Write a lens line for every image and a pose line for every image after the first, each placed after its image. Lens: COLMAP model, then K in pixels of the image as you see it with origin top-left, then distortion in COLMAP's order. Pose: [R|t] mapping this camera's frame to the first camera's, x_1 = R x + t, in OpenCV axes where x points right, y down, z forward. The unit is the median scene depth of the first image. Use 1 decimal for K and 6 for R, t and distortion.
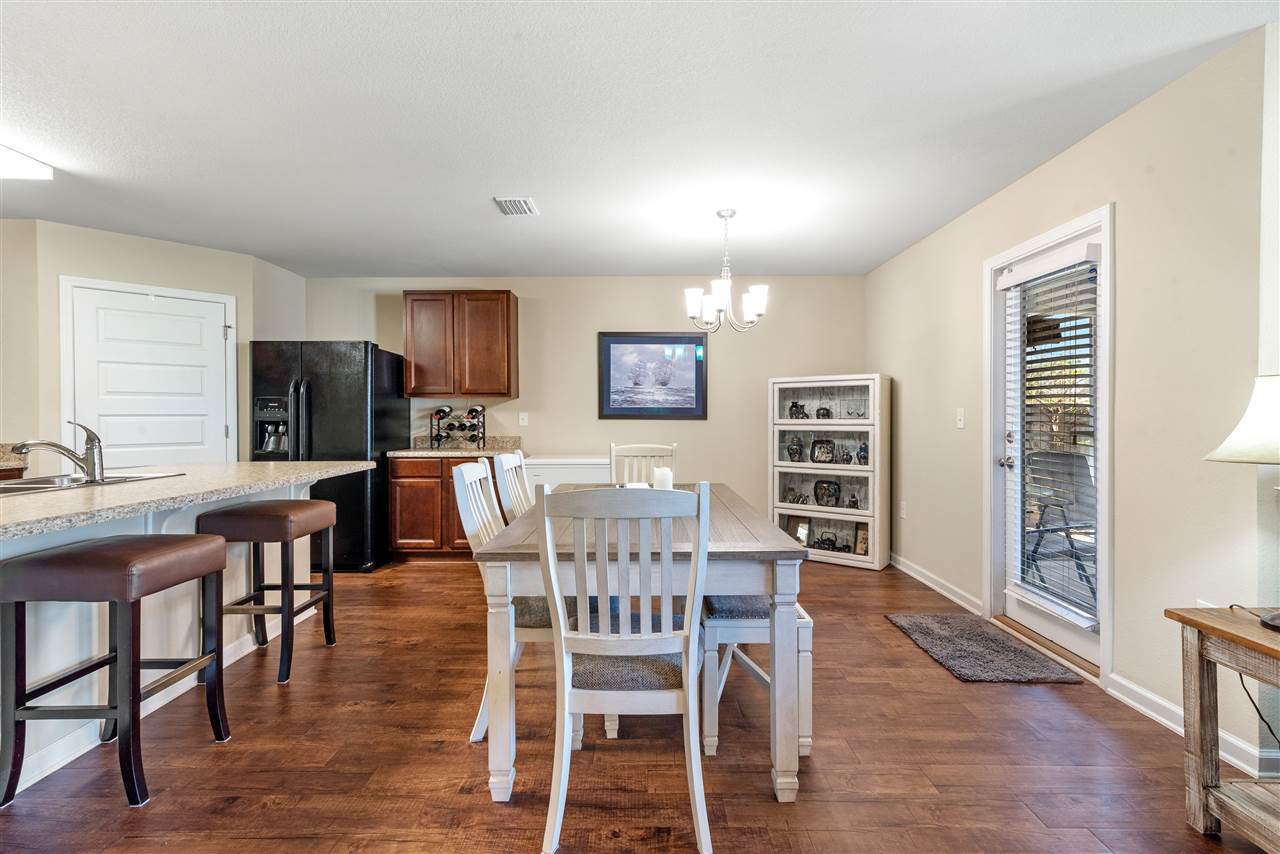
lens RADIAL K [[585.5, 0, 642.2], [0, 585.5, 422.6], [0, 0, 1]] dist [0.020637, 0.000009]
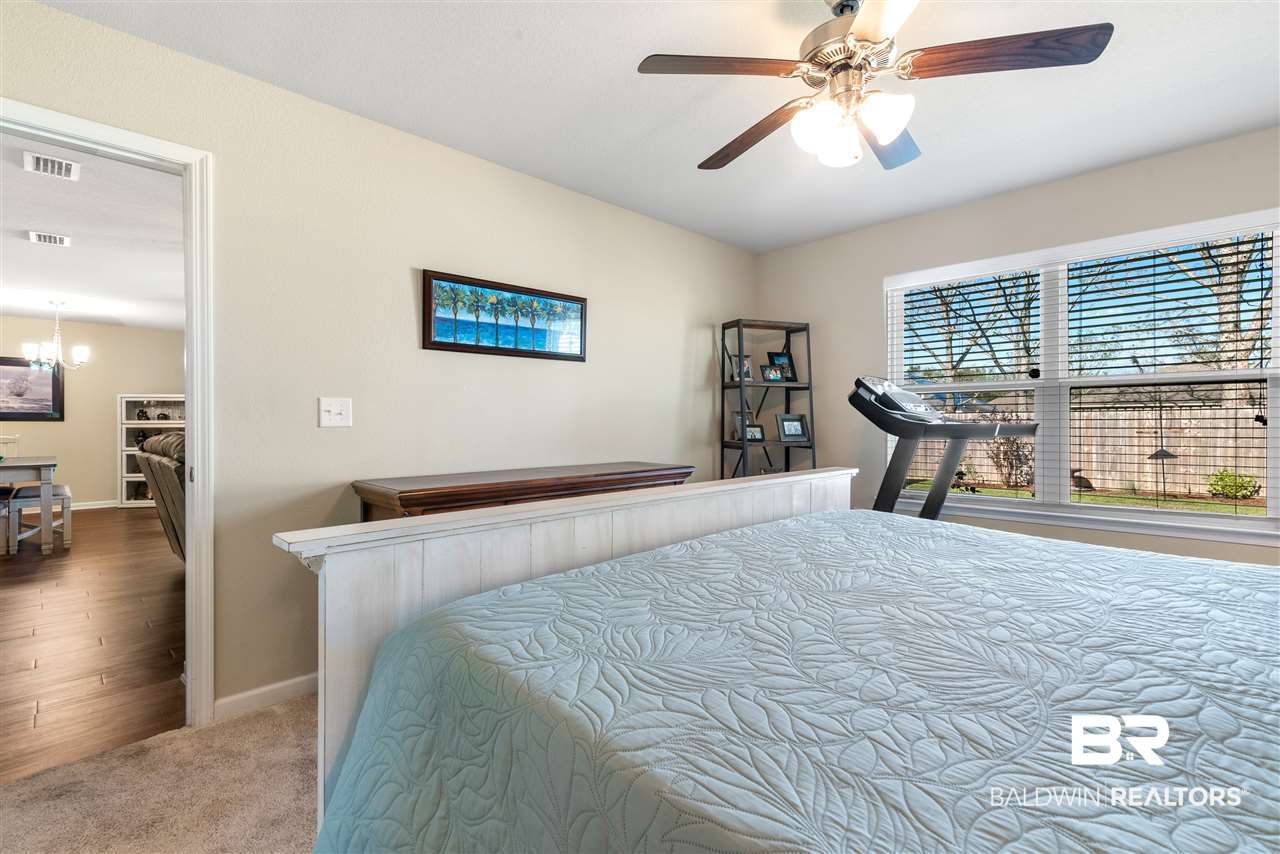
lens RADIAL K [[585.5, 0, 635.1], [0, 585.5, 428.4], [0, 0, 1]] dist [0.020637, 0.000009]
pose [[0.720020, -0.006045, 0.693927, 0.110246], [0.011966, 0.999922, -0.003706, 0.037764], [-0.693850, 0.010972, 0.720036, -1.102243]]
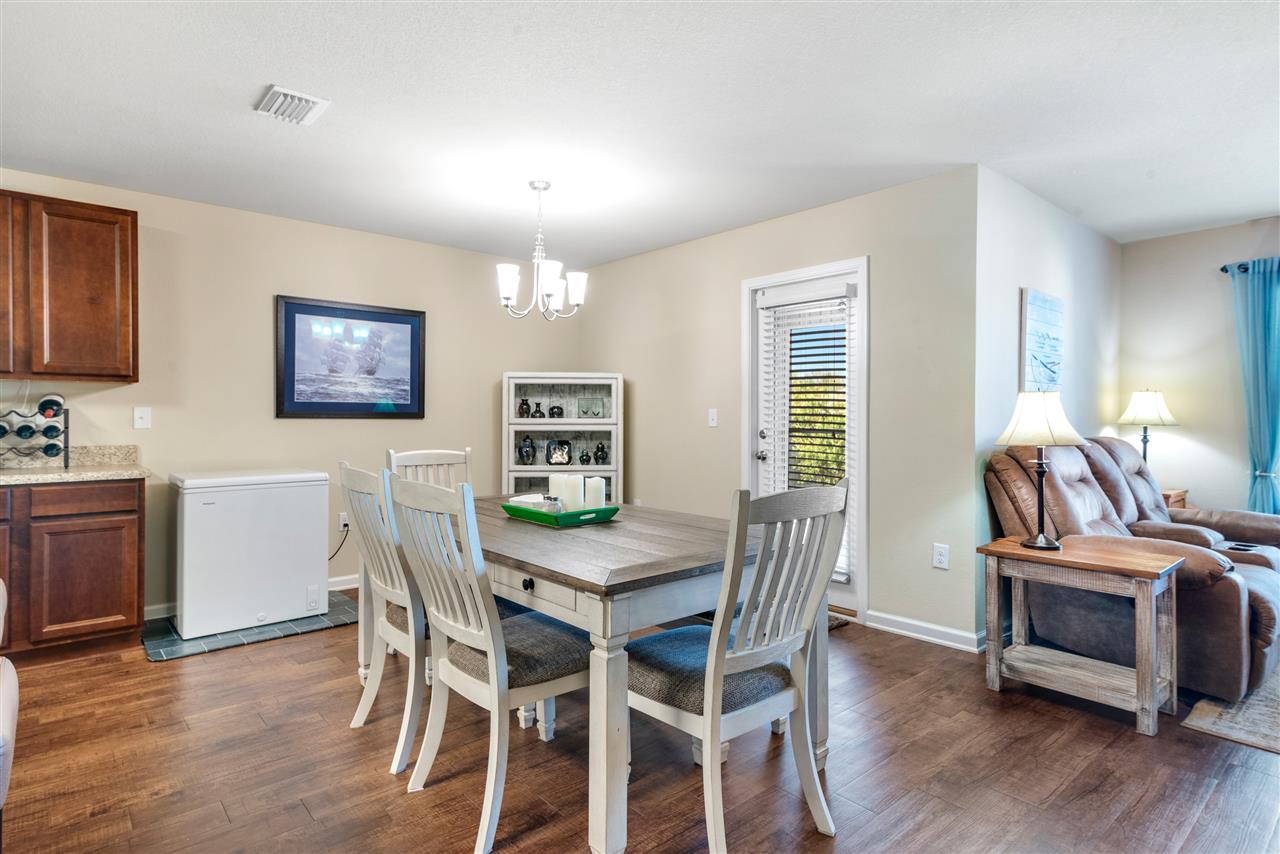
lens RADIAL K [[674.9, 0, 643.3], [0, 674.9, 417.6], [0, 0, 1]] dist [0.021197, 0.000647]
pose [[0.754727, 0.002379, 0.656035, -0.293744], [0.002867, 0.999972, -0.006924, 0.000679], [-0.656033, 0.007107, 0.754699, 0.095729]]
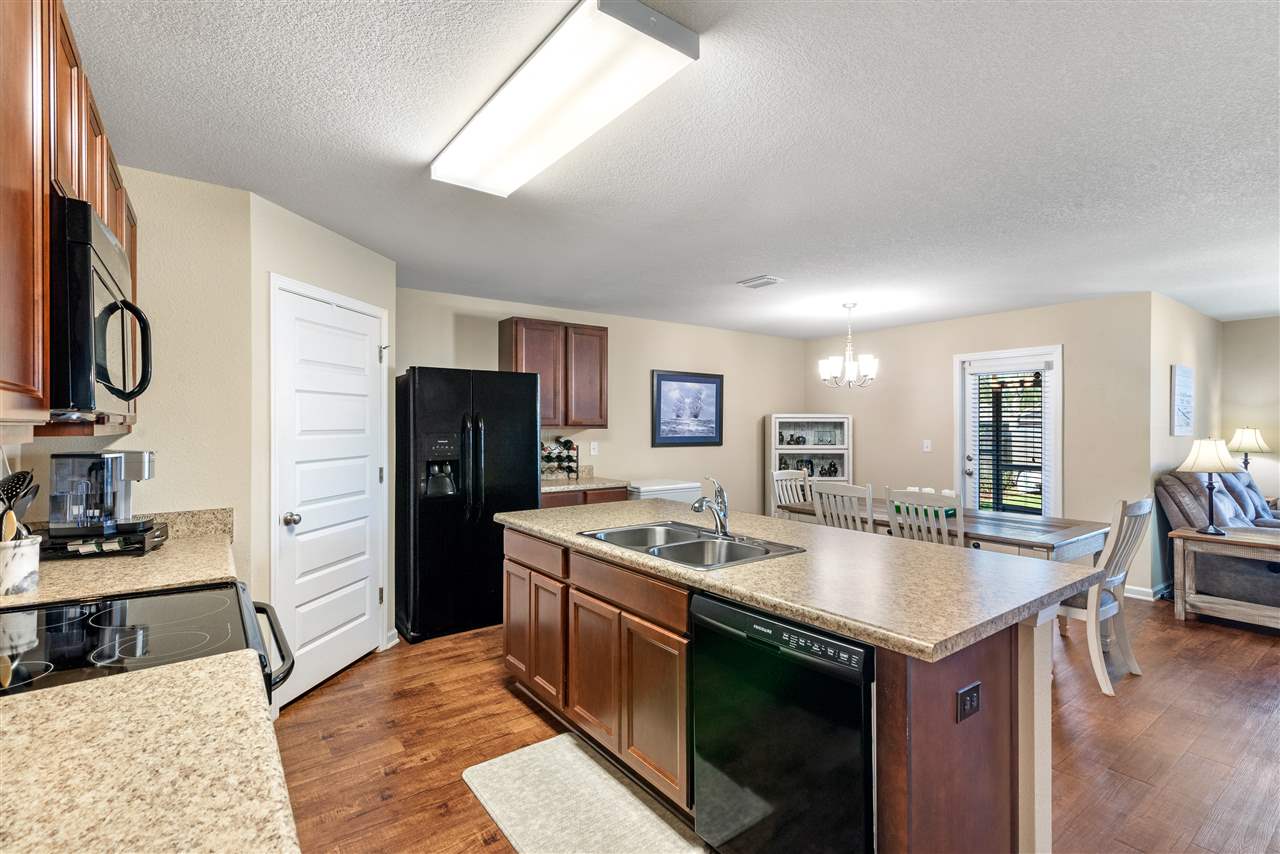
lens RADIAL K [[585.5, 0, 659.9], [0, 585.5, 424.7], [0, 0, 1]] dist [0.020637, 0.000009]
pose [[0.798830, 0.003418, 0.601547, -0.774686], [0.005068, 0.999910, -0.012411, -0.037357], [-0.601535, 0.012963, 0.798741, 0.107290]]
